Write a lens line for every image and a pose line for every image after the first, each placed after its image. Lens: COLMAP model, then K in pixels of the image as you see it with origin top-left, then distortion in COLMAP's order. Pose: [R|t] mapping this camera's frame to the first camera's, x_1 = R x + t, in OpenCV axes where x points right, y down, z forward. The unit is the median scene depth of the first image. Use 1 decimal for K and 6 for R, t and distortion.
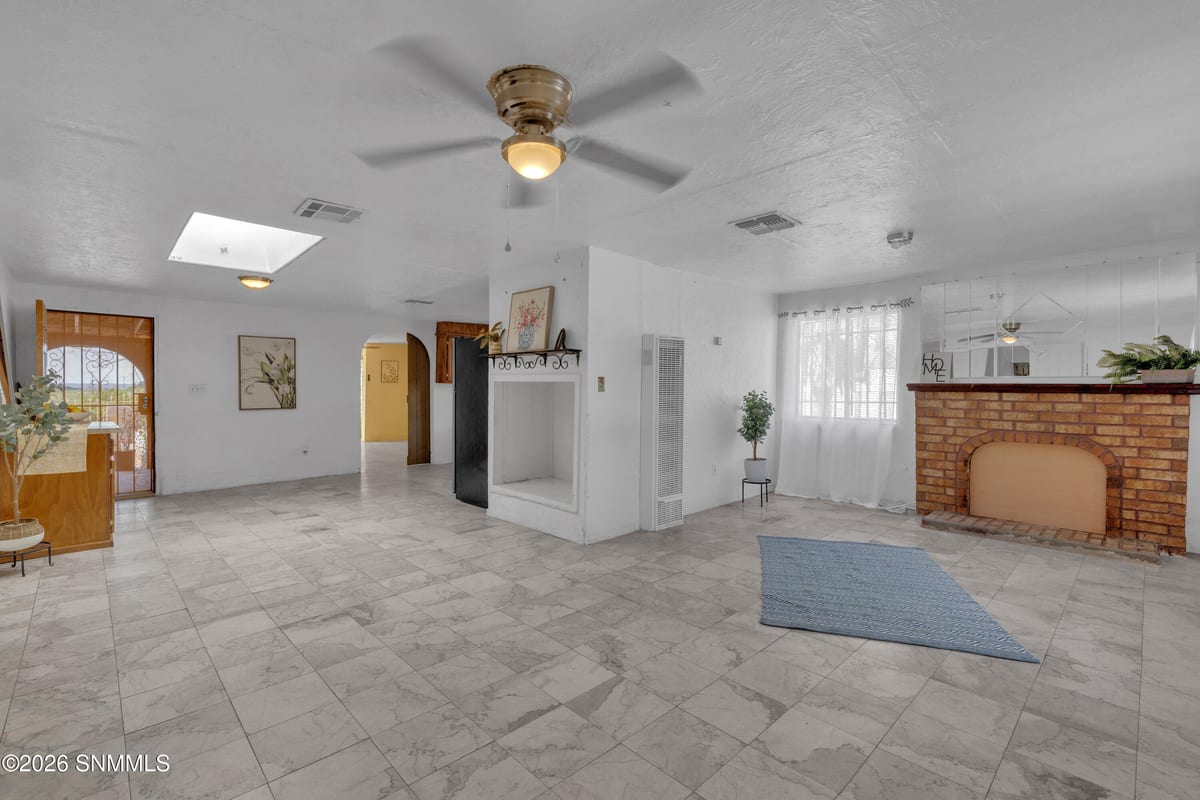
lens RADIAL K [[532.8, 0, 600.0], [0, 532.8, 400.0], [0, 0, 1]] dist [-0.002848, 0.000059]
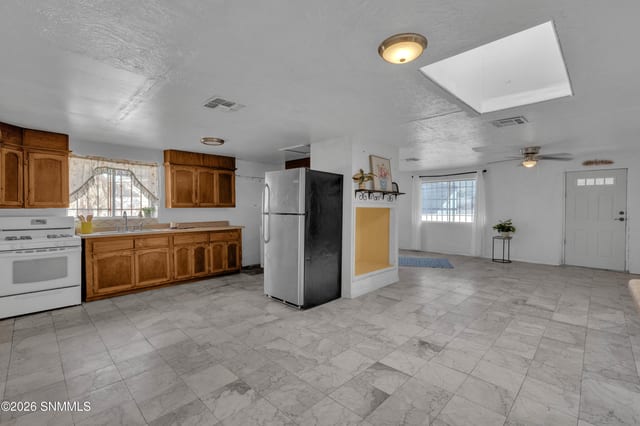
lens RADIAL K [[284.7, 0, 320.0], [0, 284.7, 213.0], [0, 0, 1]] dist [-0.001725, 0.000302]
pose [[-0.025194, -0.017922, 0.999522, -1.249526], [0.020415, 0.999622, 0.018439, -0.043687], [-0.999474, 0.020870, -0.024819, 1.400207]]
